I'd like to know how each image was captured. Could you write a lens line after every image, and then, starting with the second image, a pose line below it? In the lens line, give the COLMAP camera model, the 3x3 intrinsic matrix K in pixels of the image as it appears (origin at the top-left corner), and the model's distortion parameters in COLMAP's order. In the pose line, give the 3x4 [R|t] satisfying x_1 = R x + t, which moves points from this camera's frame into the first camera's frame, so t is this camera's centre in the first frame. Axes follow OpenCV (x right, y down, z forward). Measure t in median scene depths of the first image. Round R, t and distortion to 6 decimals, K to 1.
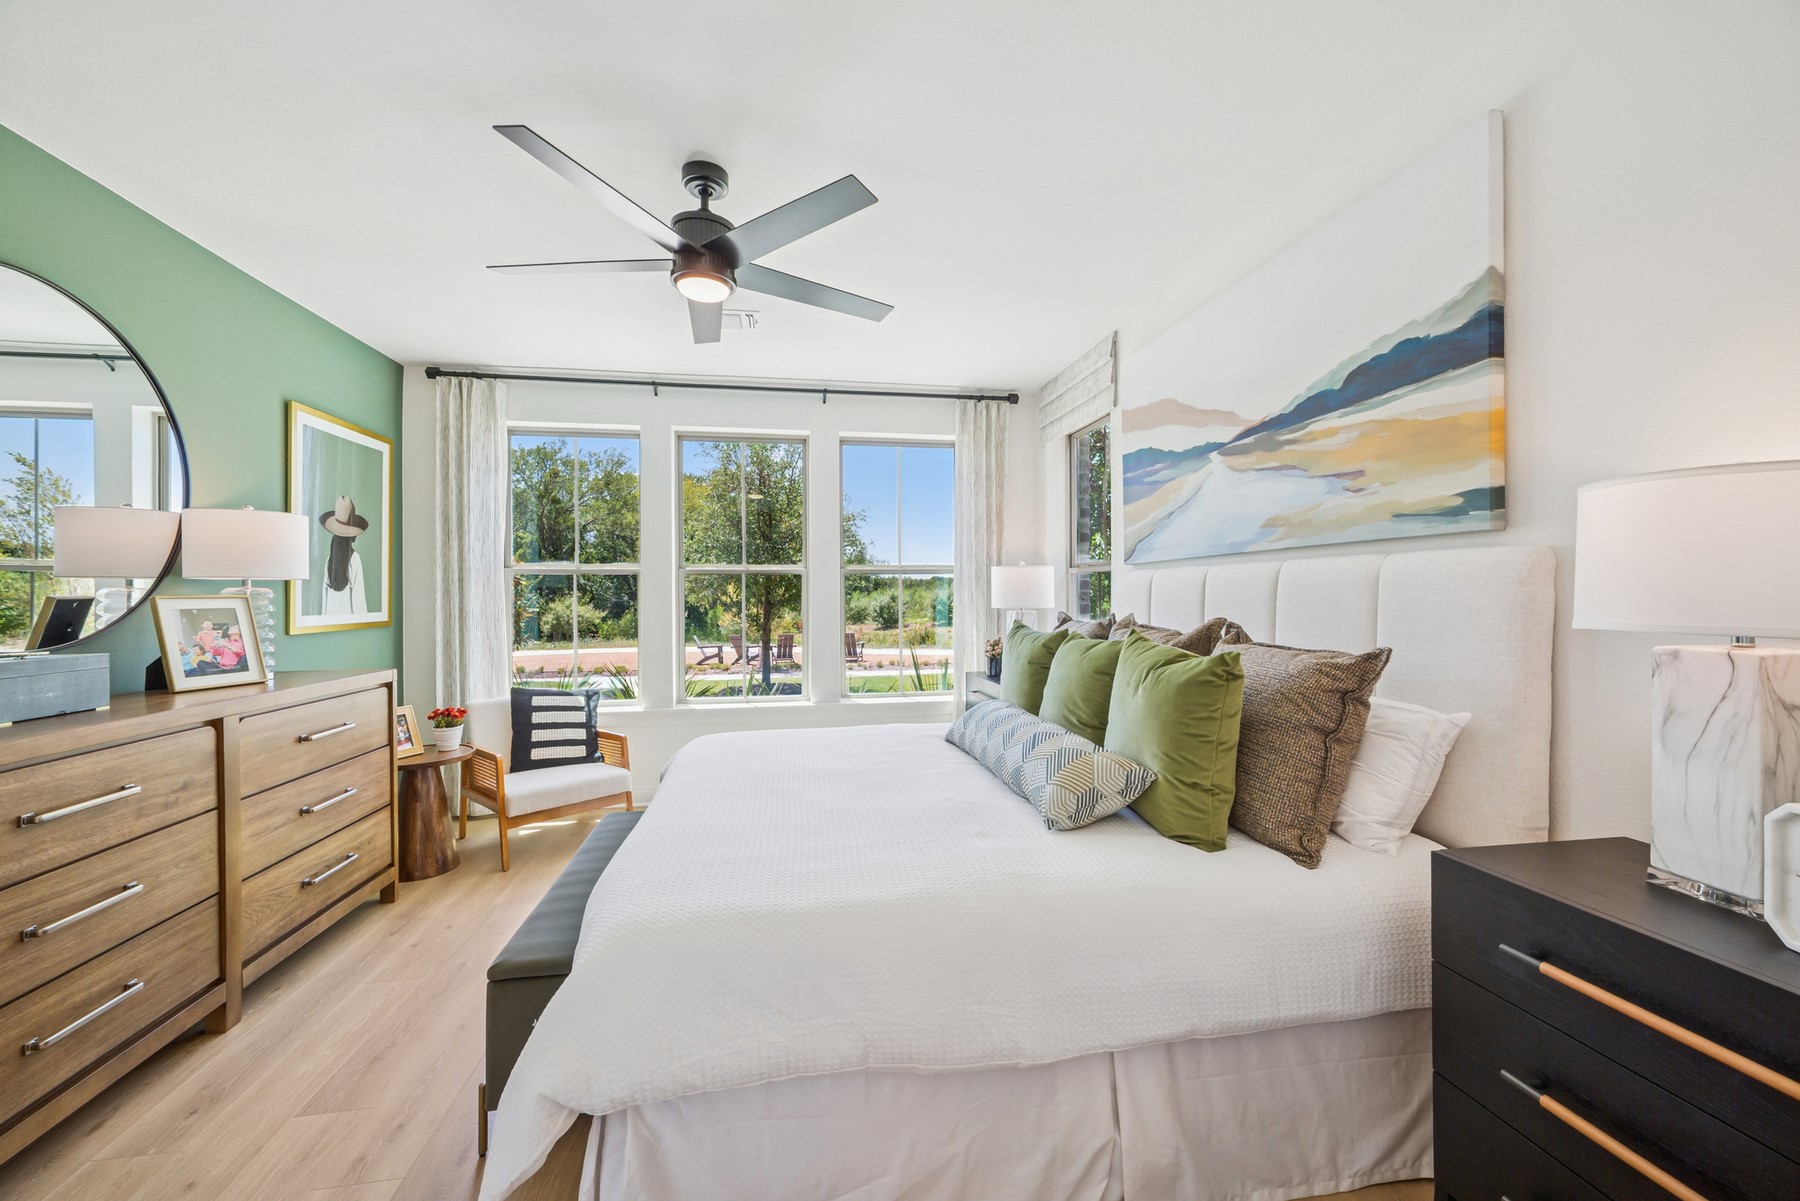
lens RADIAL K [[665.8, 0, 896.6], [0, 665.8, 602.0], [0, 0, 1]] dist [-0.004127, 0.000038]
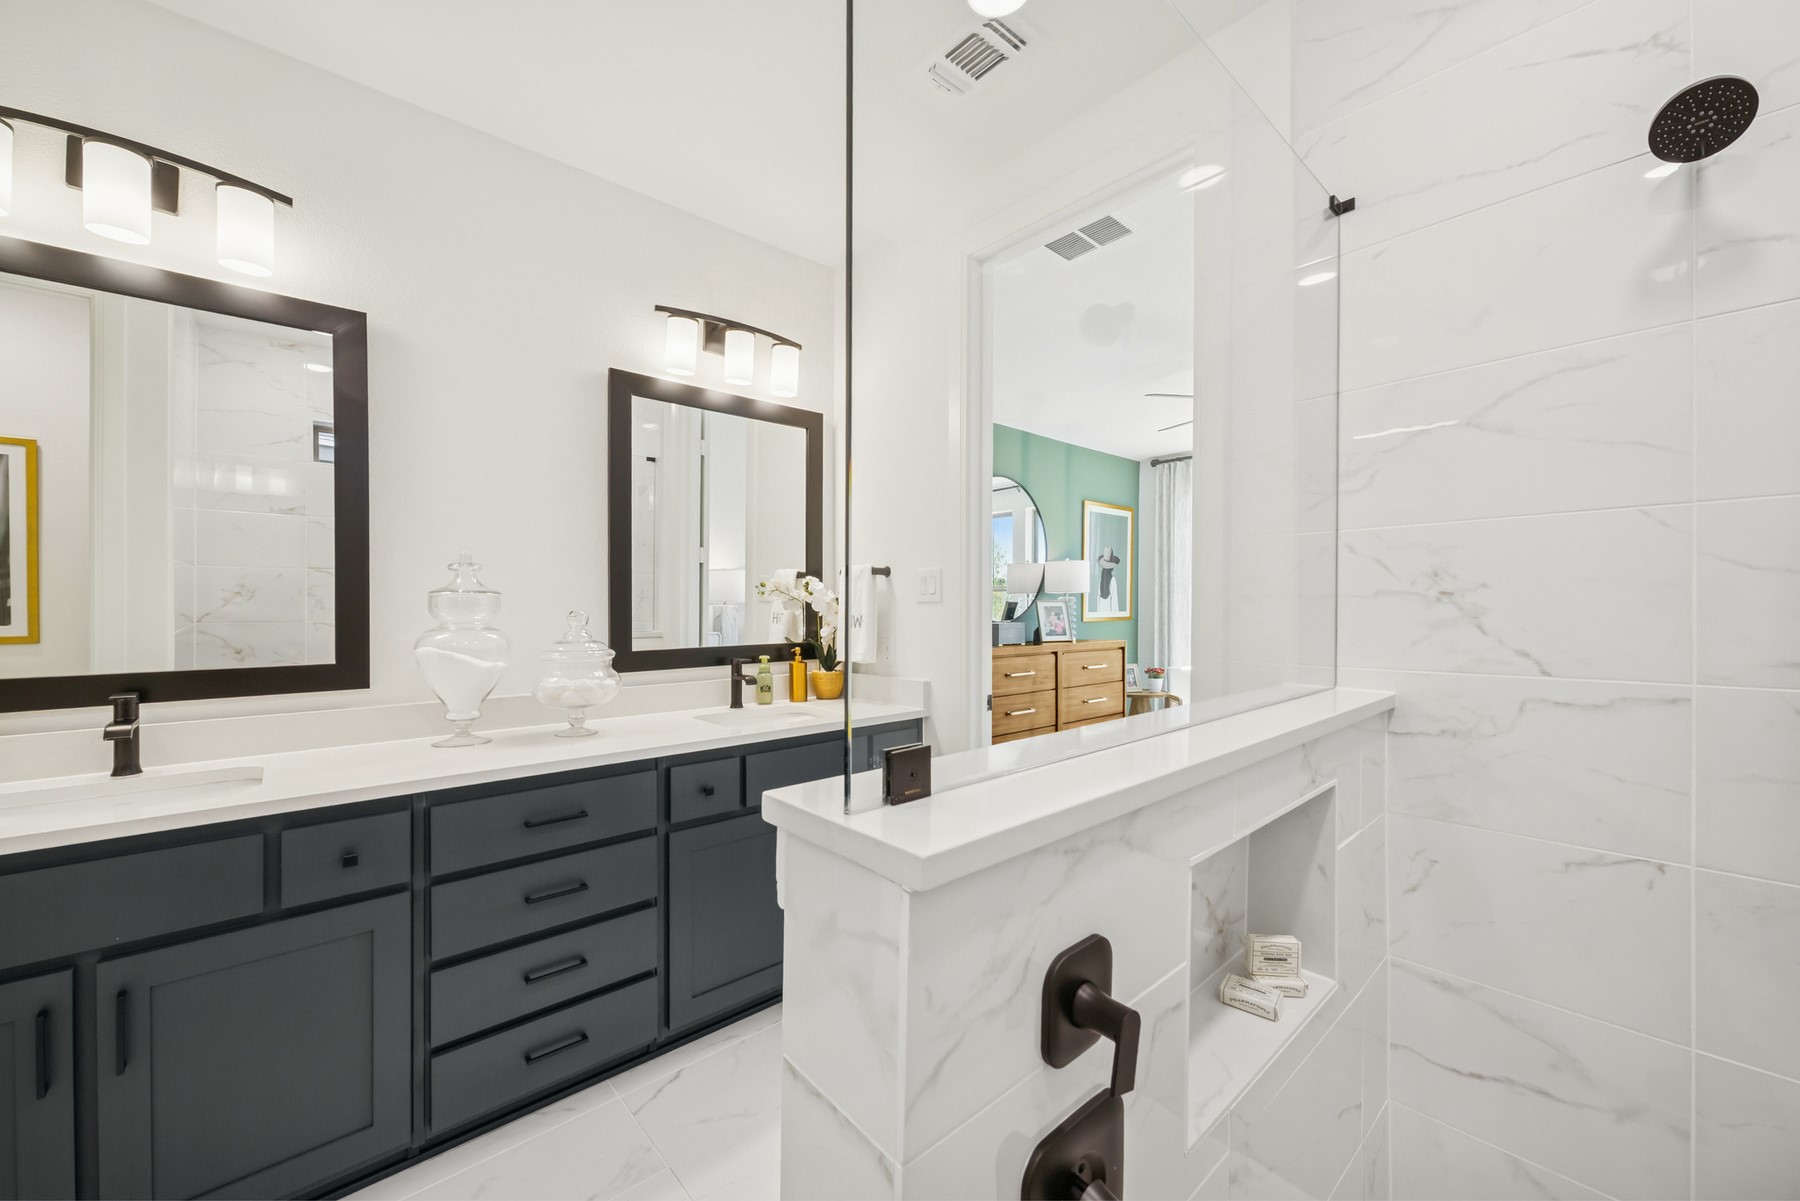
lens RADIAL K [[665.8, 0, 896.6], [0, 665.8, 602.0], [0, 0, 1]] dist [-0.004127, 0.000038]
pose [[0.511332, -0.003497, -0.859376, 0.472866], [-0.010310, 0.999895, -0.010203, 0.017793], [0.859322, 0.014077, 0.511242, -0.458461]]
